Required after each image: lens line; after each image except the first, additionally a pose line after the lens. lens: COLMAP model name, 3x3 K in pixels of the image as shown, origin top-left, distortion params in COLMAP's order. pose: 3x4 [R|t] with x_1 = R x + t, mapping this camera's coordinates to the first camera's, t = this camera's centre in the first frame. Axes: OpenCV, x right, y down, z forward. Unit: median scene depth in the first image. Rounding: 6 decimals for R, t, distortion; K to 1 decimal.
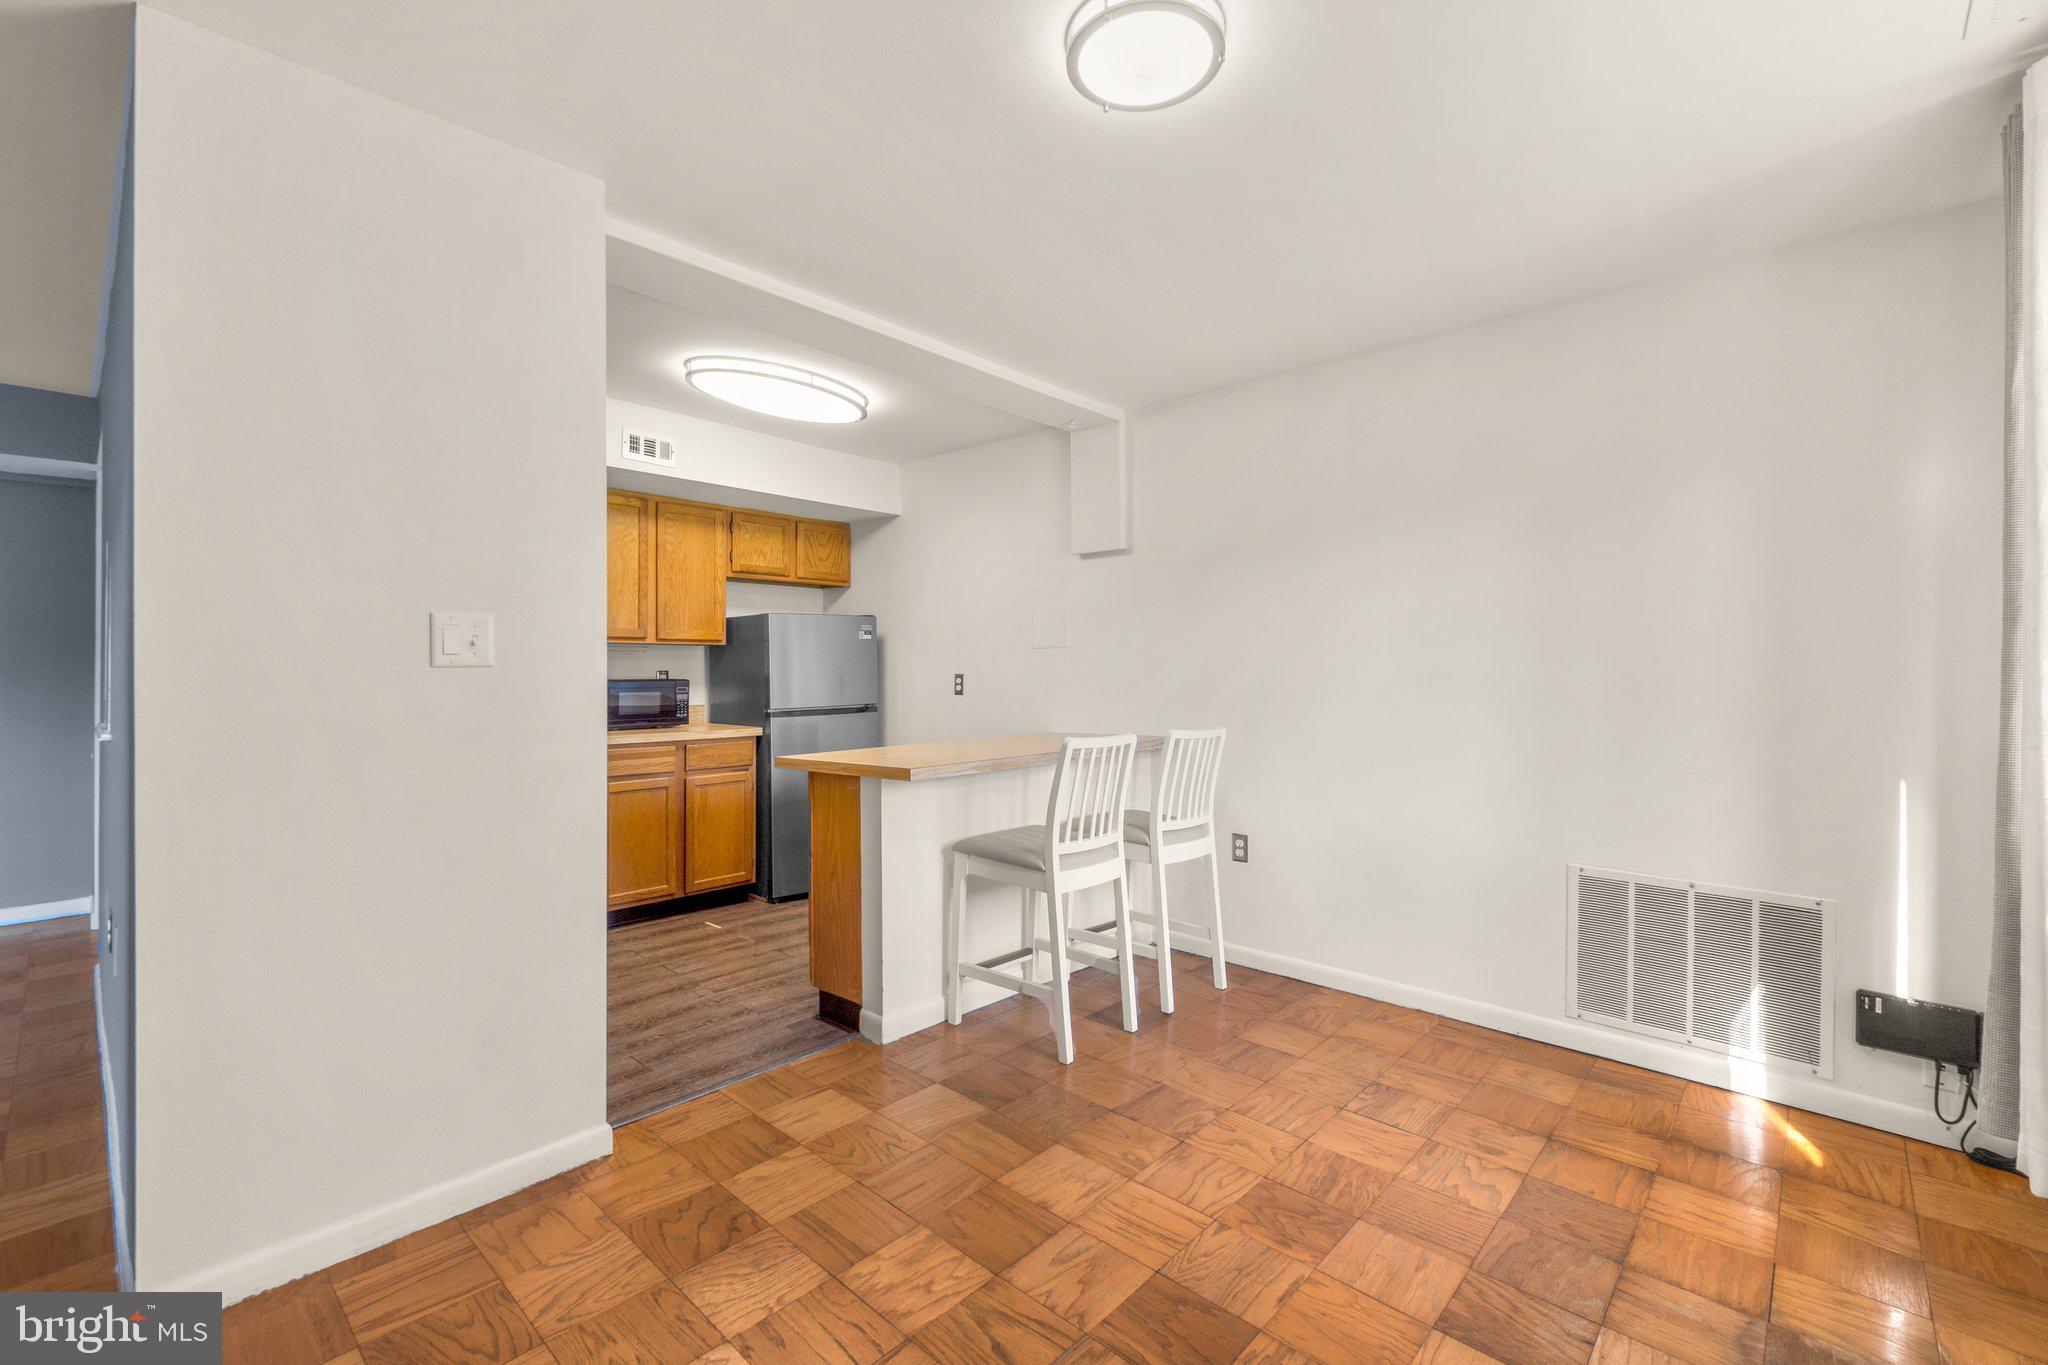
lens RADIAL K [[877.8, 0, 1014.1], [0, 877.8, 675.1], [0, 0, 1]] dist [-0.001455, 0.000037]
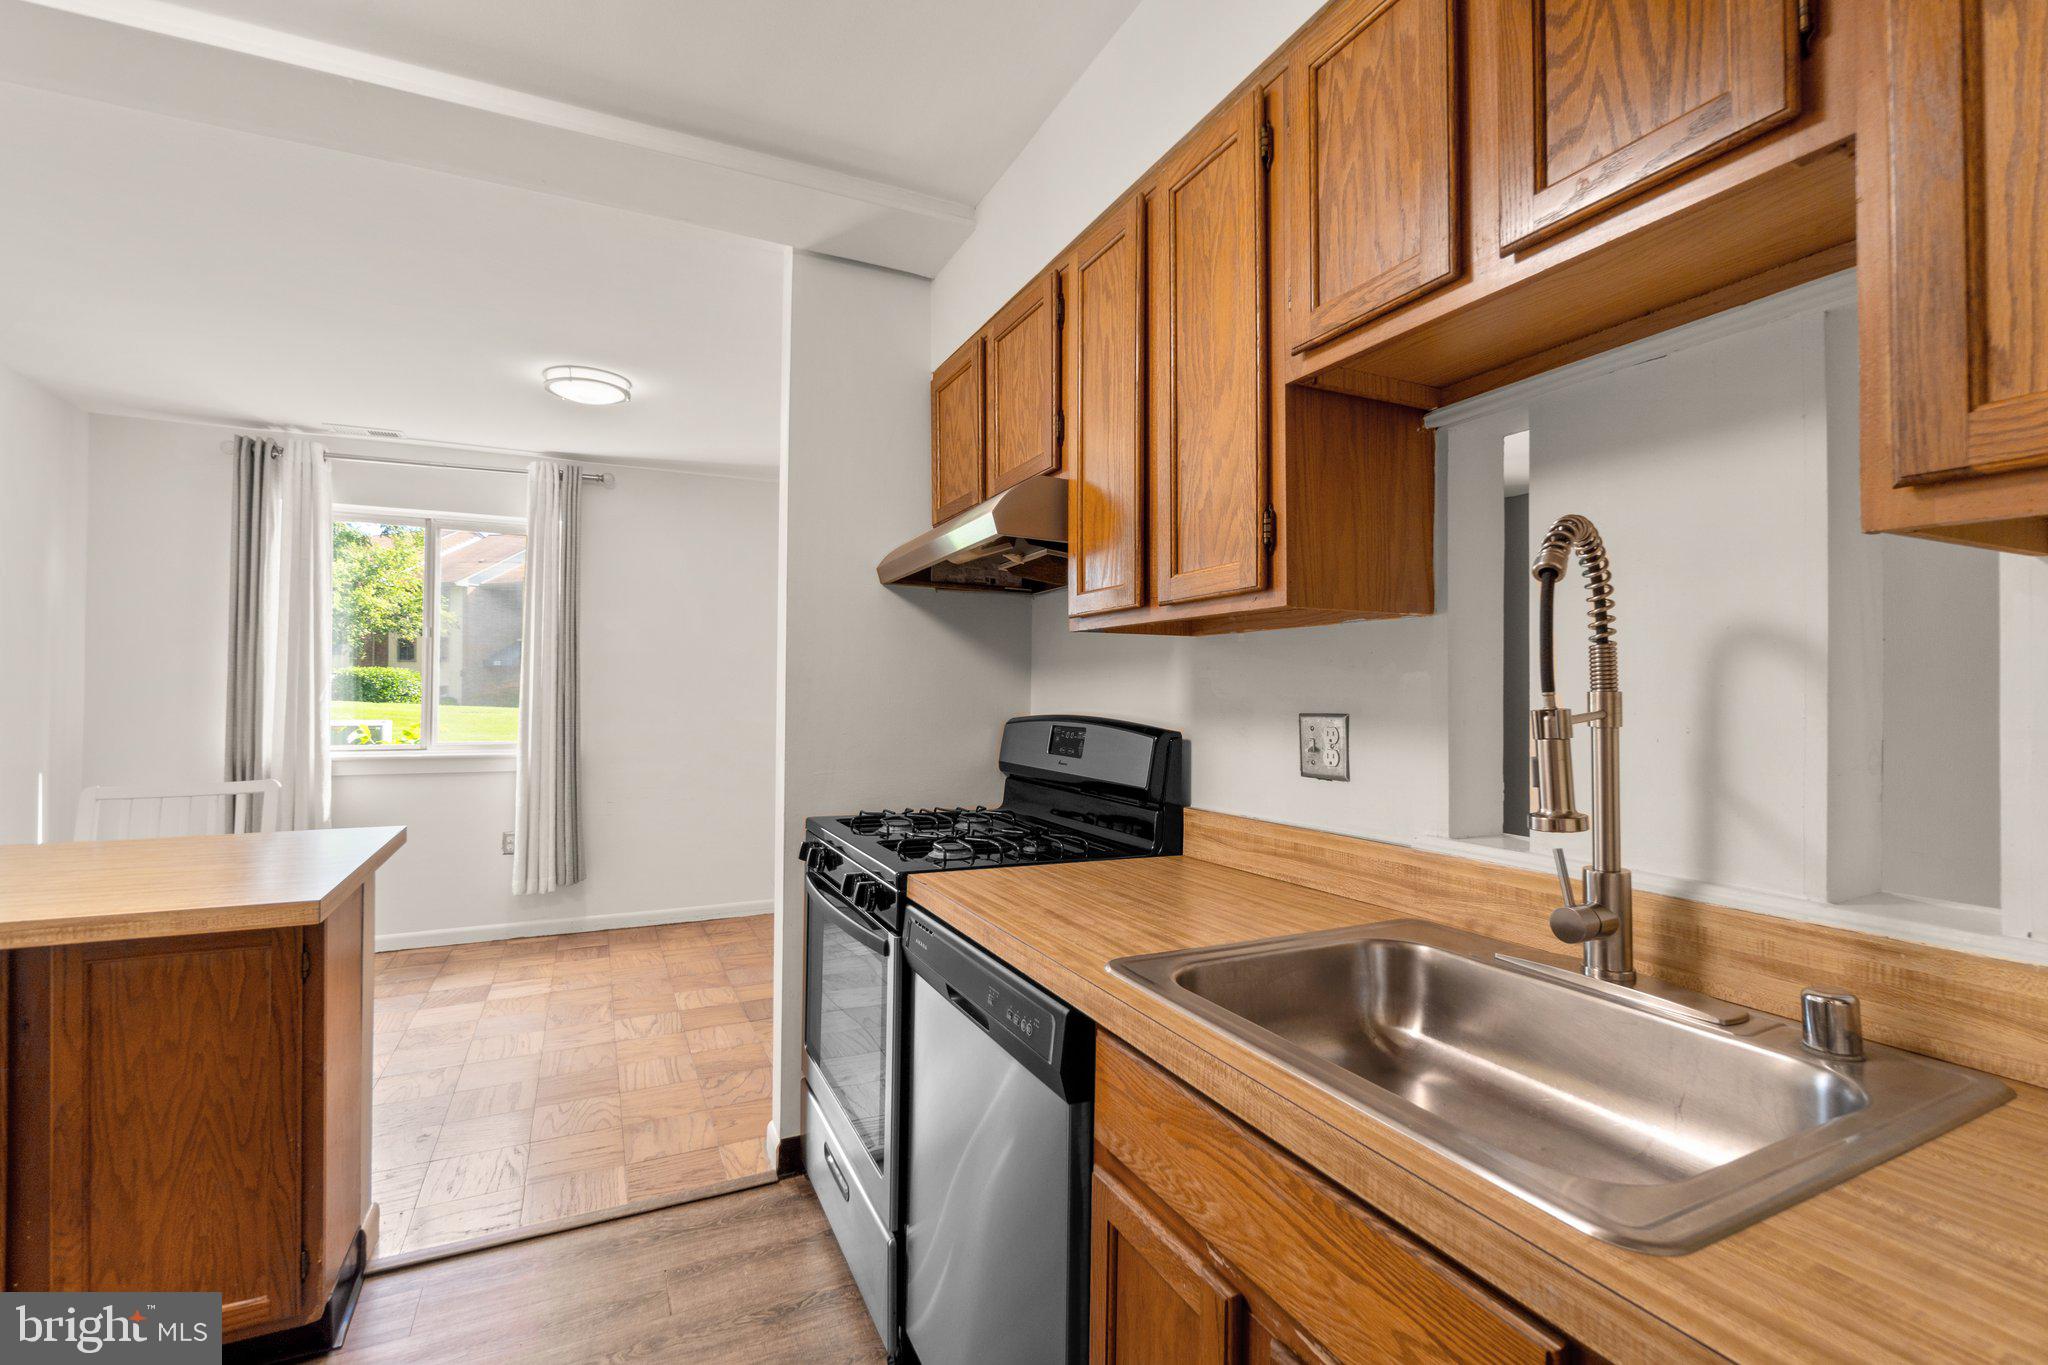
lens RADIAL K [[875.3, 0, 1024.0], [0, 875.3, 682.5], [0, 0, 1]] dist [-0.003737, -0.000049]
pose [[-0.933826, -0.001865, 0.357722, -0.842602], [-0.004082, 0.999977, -0.005442, -0.019142], [-0.357704, -0.006542, -0.933812, 1.396335]]
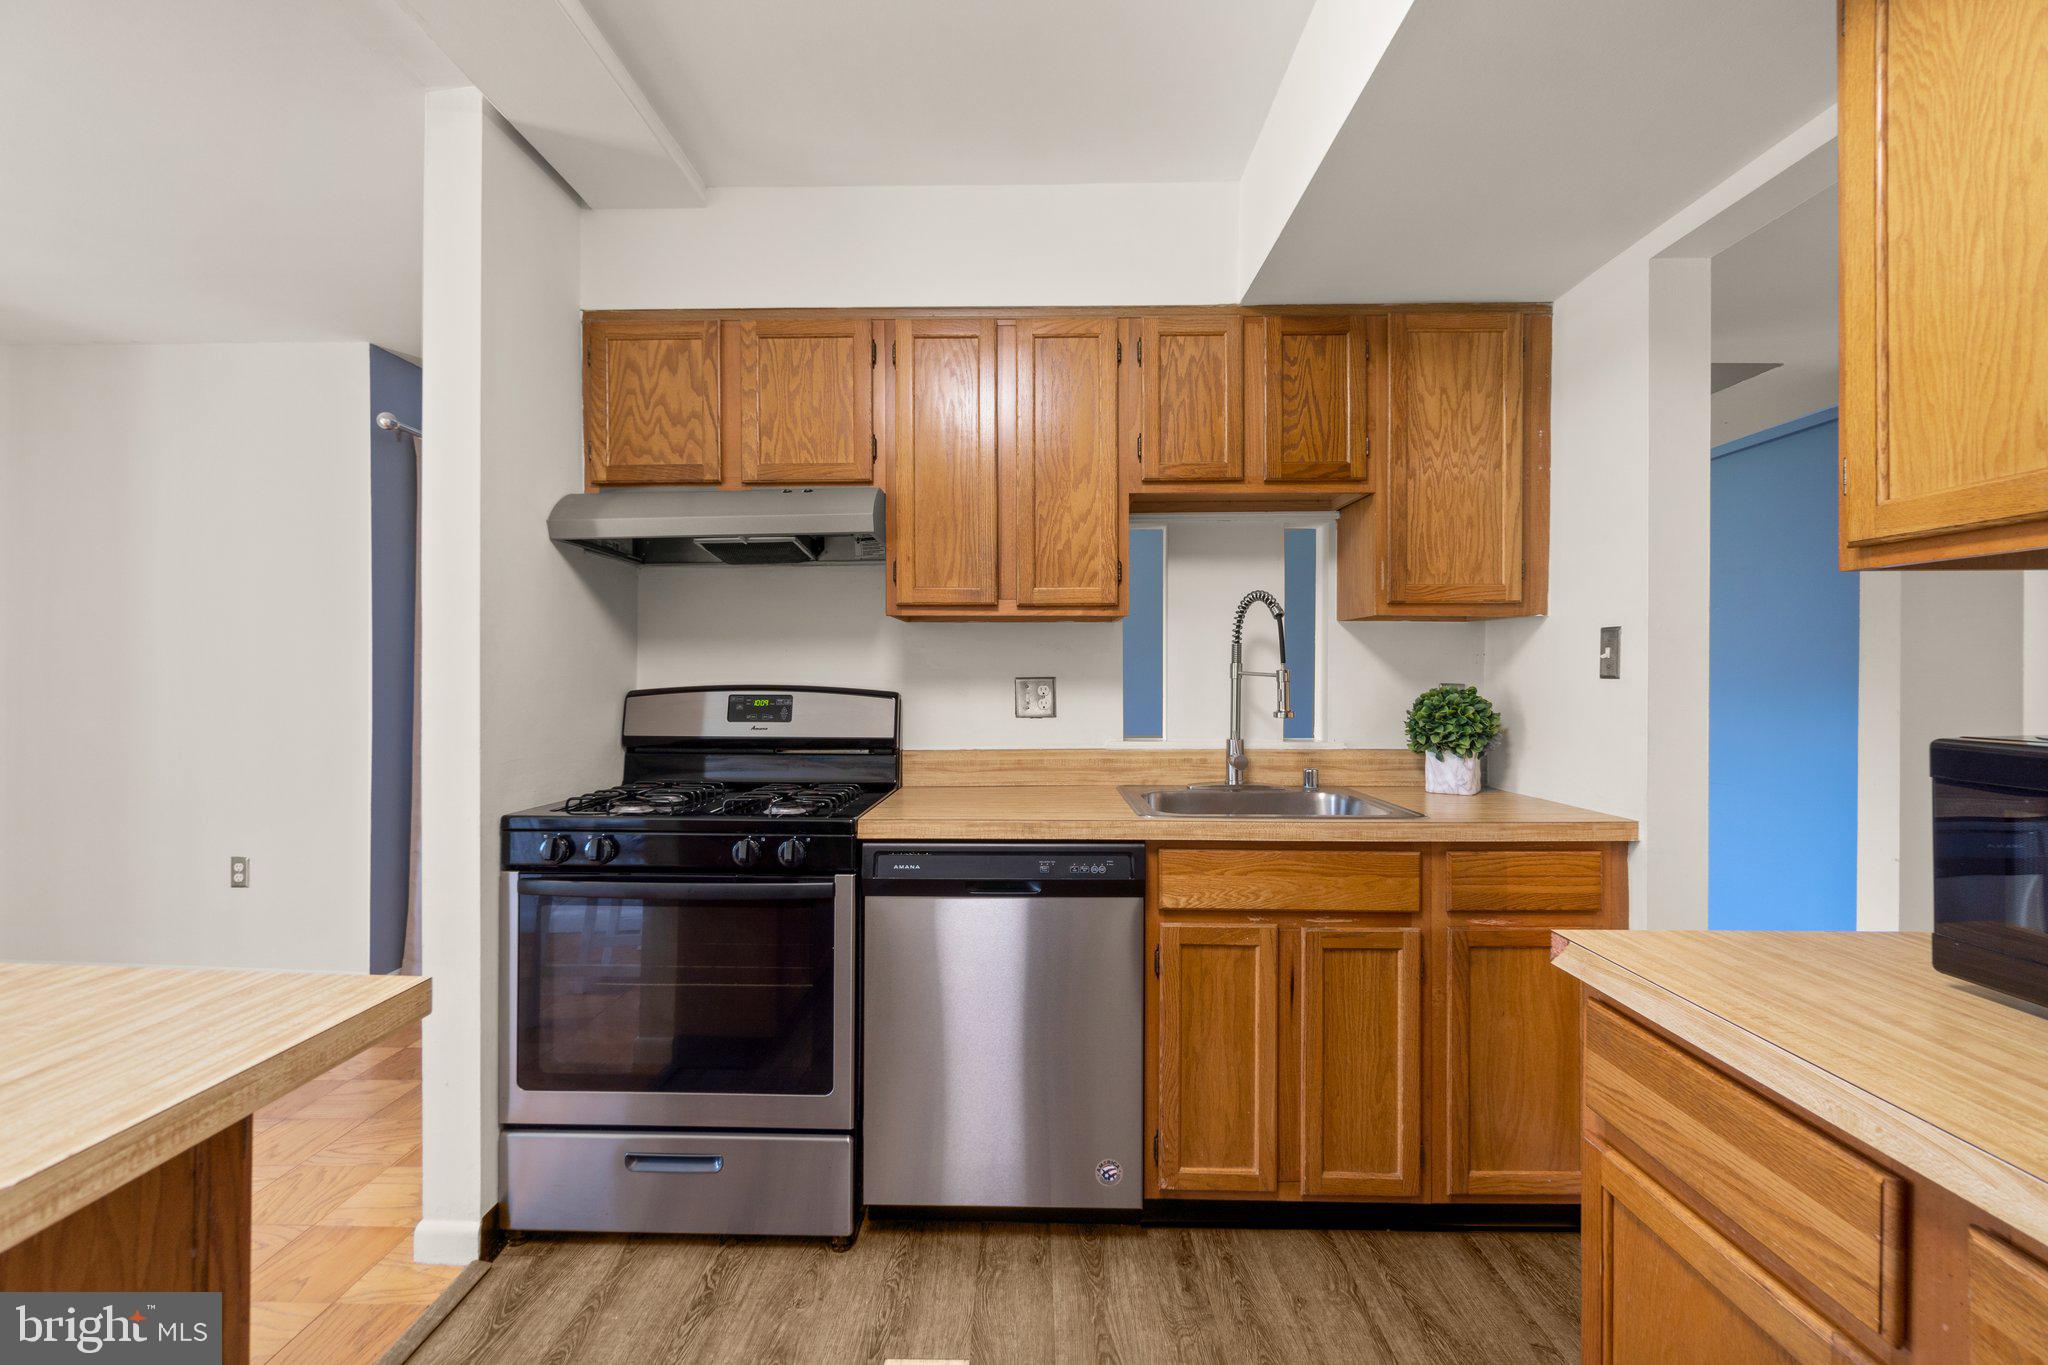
lens RADIAL K [[877.8, 0, 1014.1], [0, 877.8, 675.1], [0, 0, 1]] dist [-0.001455, 0.000037]
pose [[-0.745075, 0.001236, -0.666979, -0.243081], [-0.006350, 0.999940, 0.008946, -0.013492], [0.666950, 0.010900, -0.745023, 1.461225]]
